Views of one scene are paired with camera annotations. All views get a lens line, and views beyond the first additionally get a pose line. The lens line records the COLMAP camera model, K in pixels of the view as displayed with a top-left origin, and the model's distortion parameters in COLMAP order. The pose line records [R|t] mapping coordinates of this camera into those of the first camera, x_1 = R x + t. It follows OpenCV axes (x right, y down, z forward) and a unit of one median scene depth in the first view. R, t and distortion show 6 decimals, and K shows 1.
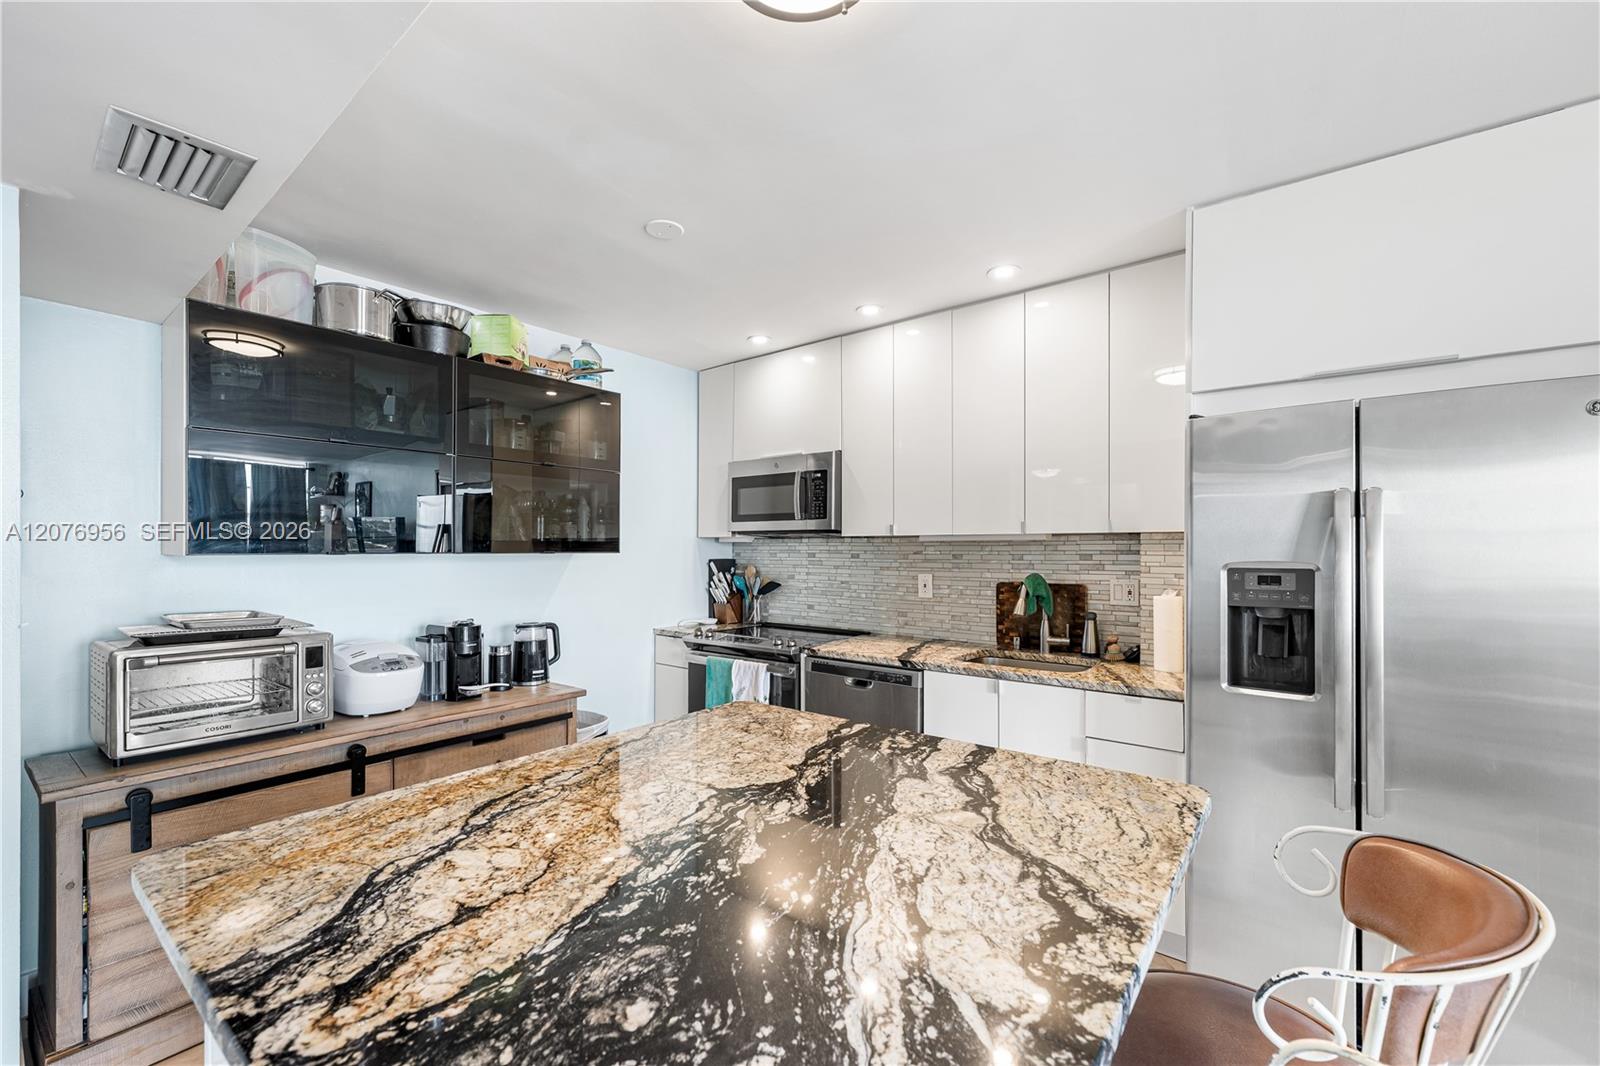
lens RADIAL K [[659.5, 0, 803.1], [0, 659.5, 551.4], [0, 0, 1]] dist [-0.000697, -0.000006]
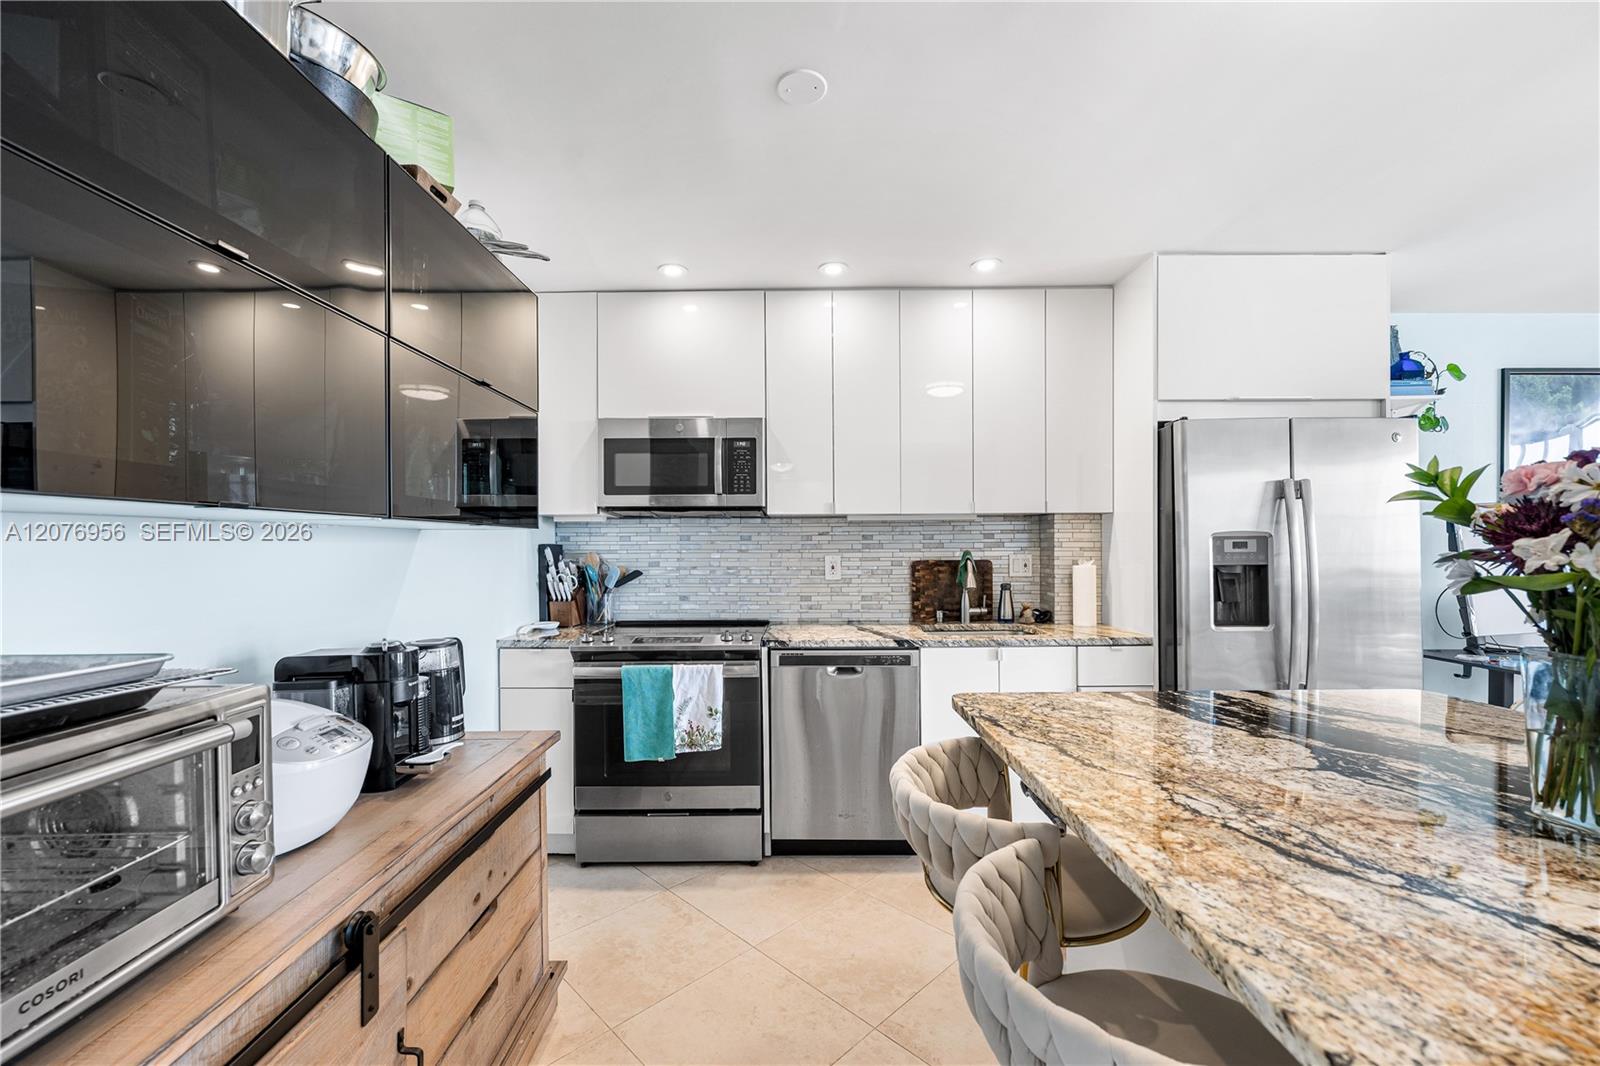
lens RADIAL K [[646.5, 0, 798.1], [0, 646.5, 554.2], [0, 0, 1]] dist [0.002321, -0.000453]
pose [[0.785340, -0.012416, 0.618940, -0.545237], [0.008485, 0.999921, 0.009292, 0.028161], [-0.619006, -0.002046, 0.785383, 0.343072]]
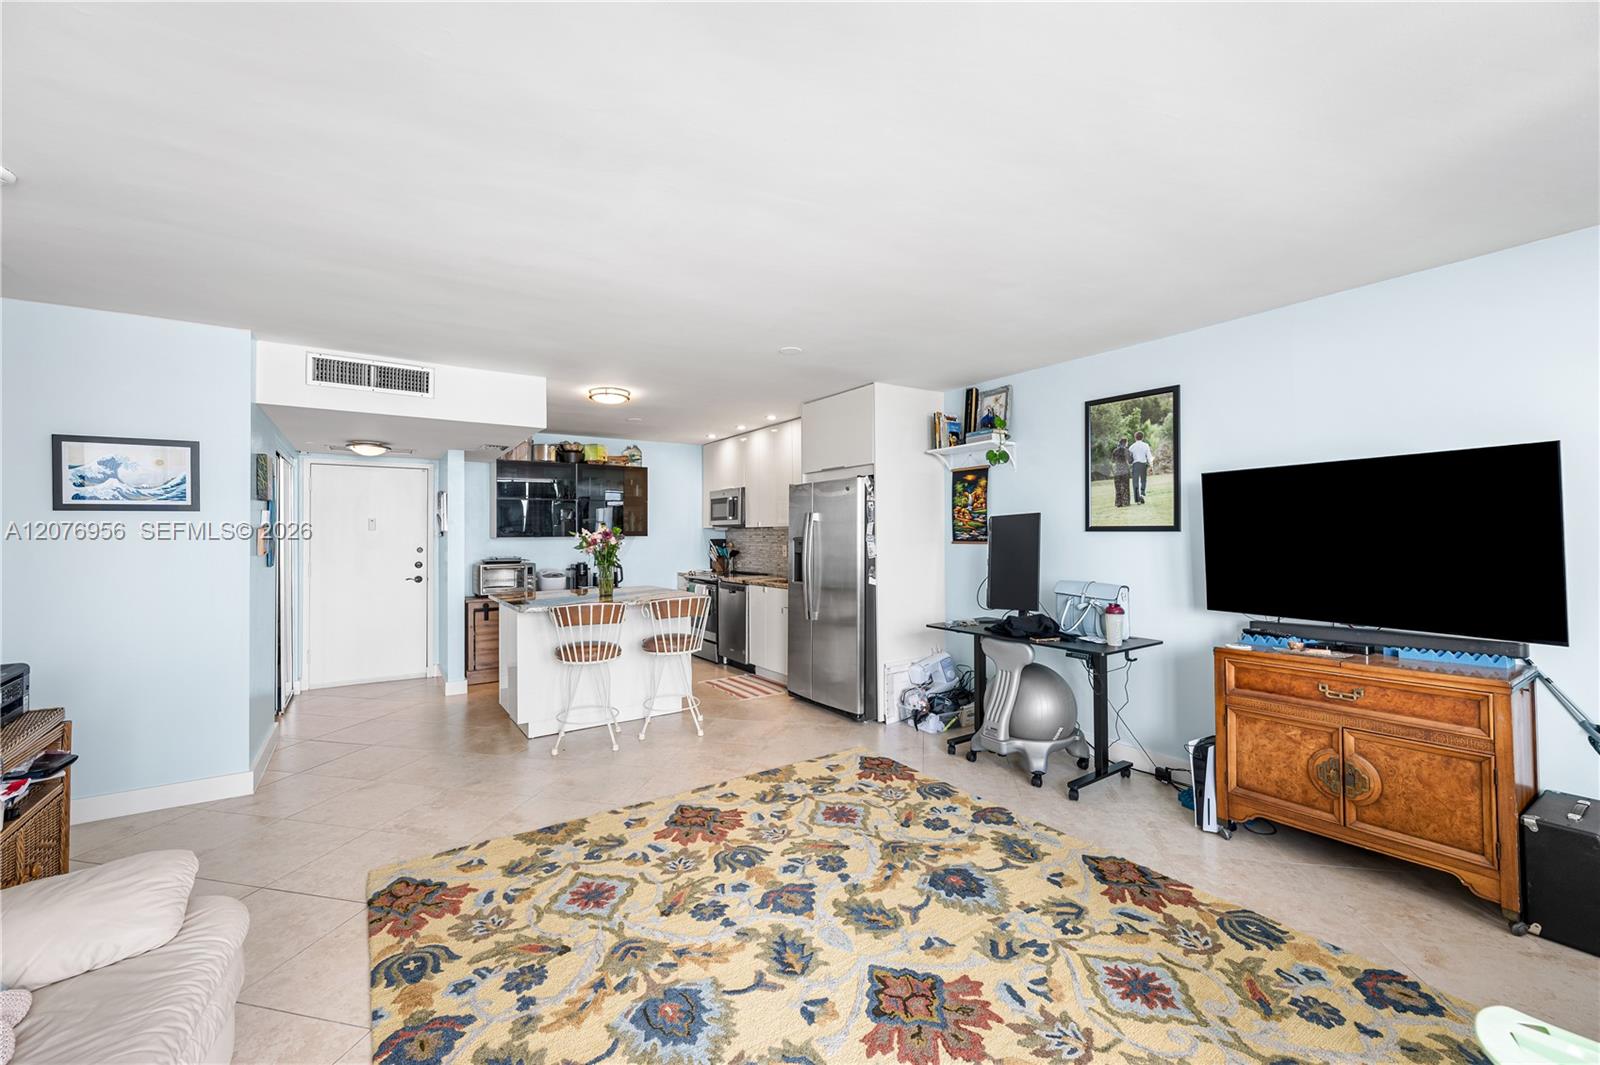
lens RADIAL K [[643.4, 0, 795.4], [0, 643.4, 528.4], [0, 0, 1]] dist [0.000475, 0.000053]
pose [[0.950090, -0.011582, -0.311760, 1.032848], [0.008205, 0.999893, -0.012143, 0.007844], [0.311867, 0.008979, 0.950083, -1.105421]]
